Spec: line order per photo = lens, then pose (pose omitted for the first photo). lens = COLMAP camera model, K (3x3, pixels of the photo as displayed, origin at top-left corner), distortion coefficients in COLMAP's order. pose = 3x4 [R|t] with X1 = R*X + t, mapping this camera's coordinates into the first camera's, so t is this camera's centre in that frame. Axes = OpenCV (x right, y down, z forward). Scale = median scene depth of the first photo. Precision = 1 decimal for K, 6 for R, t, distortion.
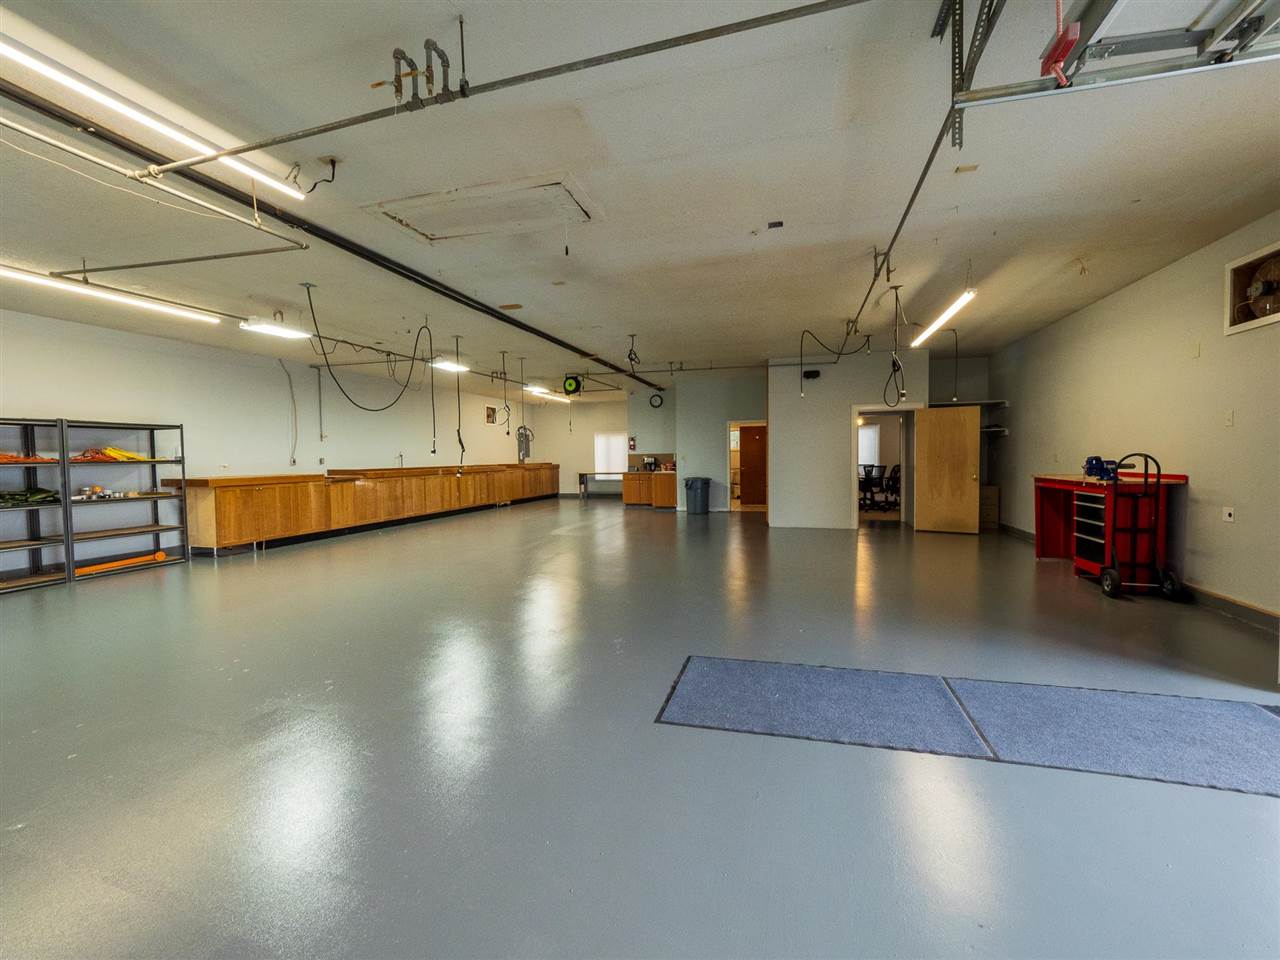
lens RADIAL K [[543.4, 0, 640.9], [0, 543.4, 476.9], [0, 0, 1]] dist [-0.006571, -0.001655]
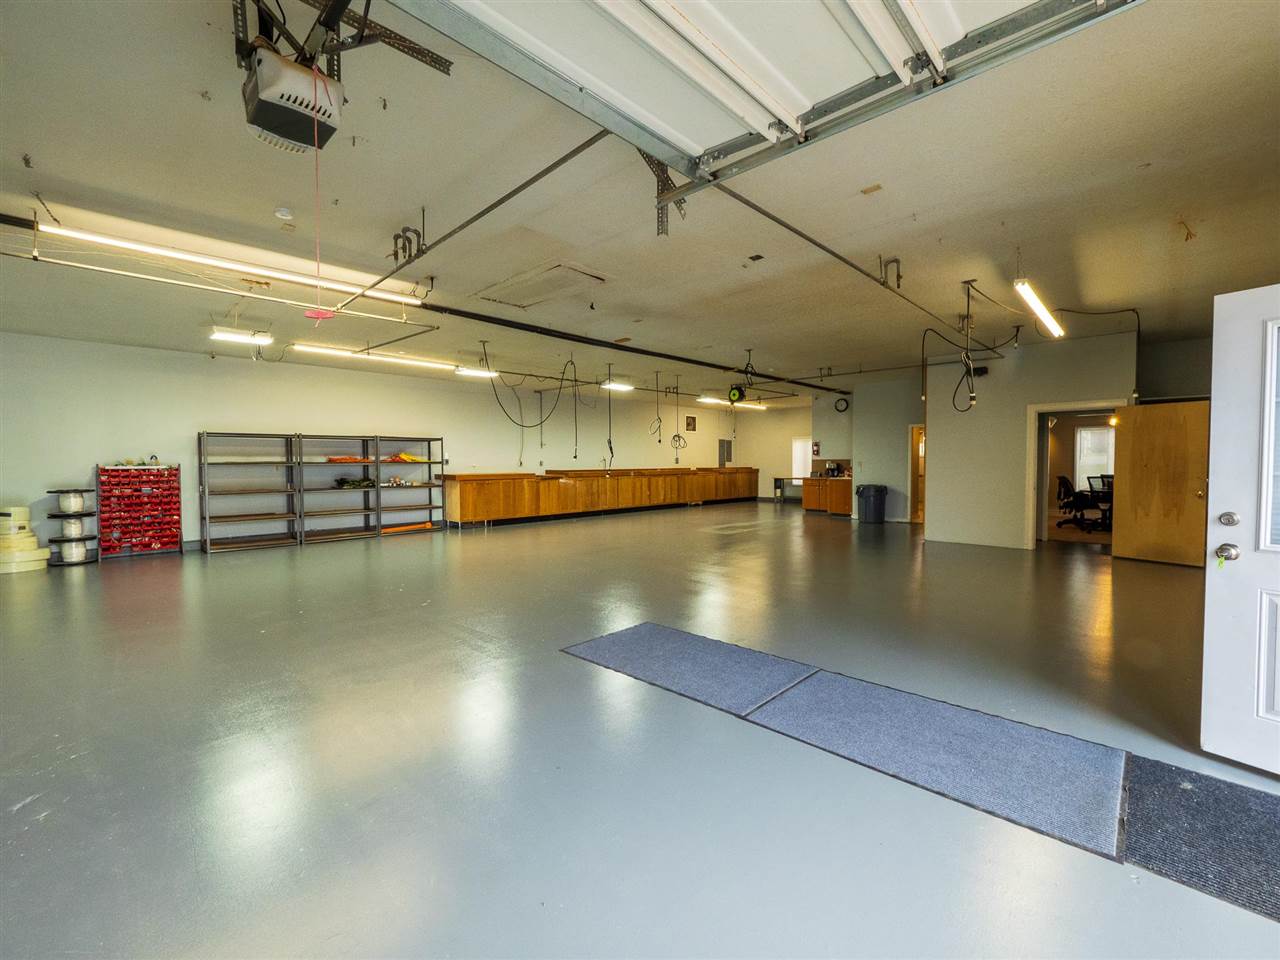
lens RADIAL K [[543.4, 0, 638.5], [0, 543.4, 480.2], [0, 0, 1]] dist [-0.006571, -0.001655]
pose [[0.880898, 0.025263, -0.472632, 0.282156], [-0.025892, 0.999651, 0.005175, -0.001715], [0.472598, 0.007679, 0.881245, -0.050183]]
